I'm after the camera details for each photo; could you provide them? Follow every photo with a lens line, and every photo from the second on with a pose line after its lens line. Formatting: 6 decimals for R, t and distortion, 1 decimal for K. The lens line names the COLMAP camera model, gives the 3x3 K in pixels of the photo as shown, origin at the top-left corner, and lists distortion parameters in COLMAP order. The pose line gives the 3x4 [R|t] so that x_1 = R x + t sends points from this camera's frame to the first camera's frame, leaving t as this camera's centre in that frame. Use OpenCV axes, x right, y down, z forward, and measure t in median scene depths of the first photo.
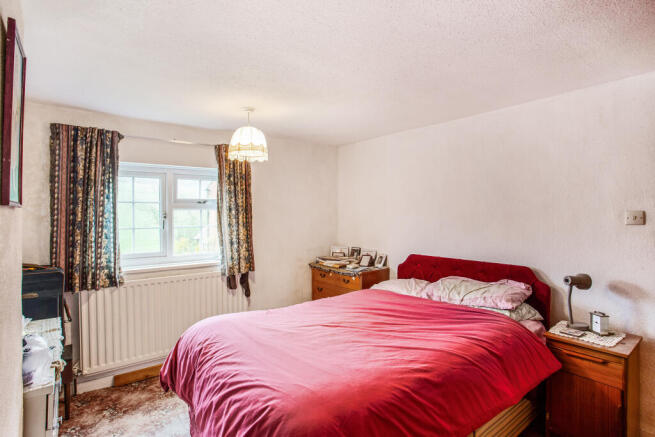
lens RADIAL K [[341.3, 0, 327.5], [0, 341.3, 218.5], [0, 0, 1]] dist [-0.053402, -0.000105]
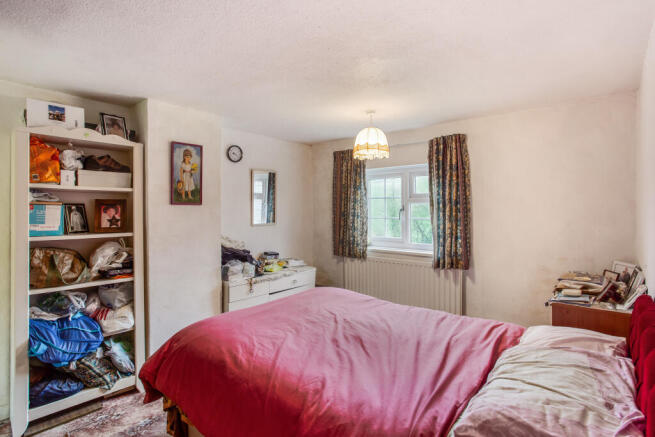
lens RADIAL K [[334.0, 0, 326.6], [0, 334.0, 207.4], [0, 0, 1]] dist [-0.000687, -0.000116]
pose [[0.191854, 0.000913, -0.981423, 0.800825], [-0.013422, 0.999908, -0.001694, -0.008494], [0.981332, 0.013497, 0.191848, 0.646703]]
